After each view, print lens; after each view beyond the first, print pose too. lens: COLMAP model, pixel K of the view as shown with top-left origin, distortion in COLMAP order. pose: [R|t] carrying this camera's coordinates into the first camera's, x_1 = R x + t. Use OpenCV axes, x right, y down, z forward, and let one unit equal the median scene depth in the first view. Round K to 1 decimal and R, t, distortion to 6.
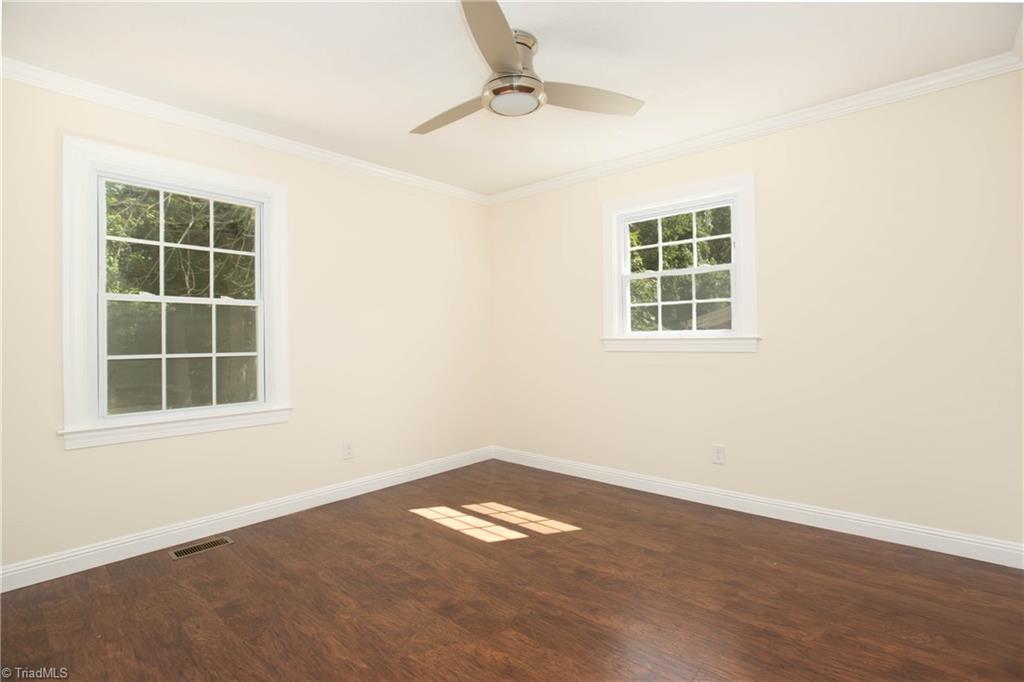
lens RADIAL K [[497.9, 0, 512.5], [0, 497.9, 333.2], [0, 0, 1]] dist [-0.001858, 0.000354]
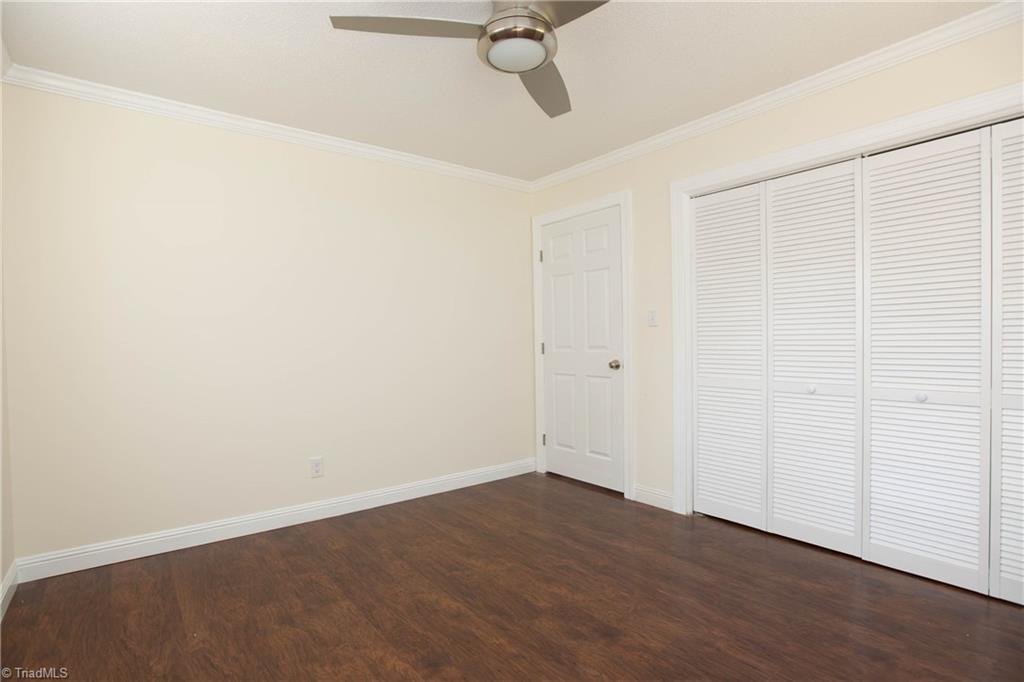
lens RADIAL K [[497.9, 0, 512.5], [0, 497.9, 333.2], [0, 0, 1]] dist [-0.001858, 0.000354]
pose [[-0.988969, 0.026814, 0.145676, -0.103793], [0.023473, 0.999422, -0.024603, 0.023589], [-0.146252, -0.020912, -0.989026, 1.929892]]
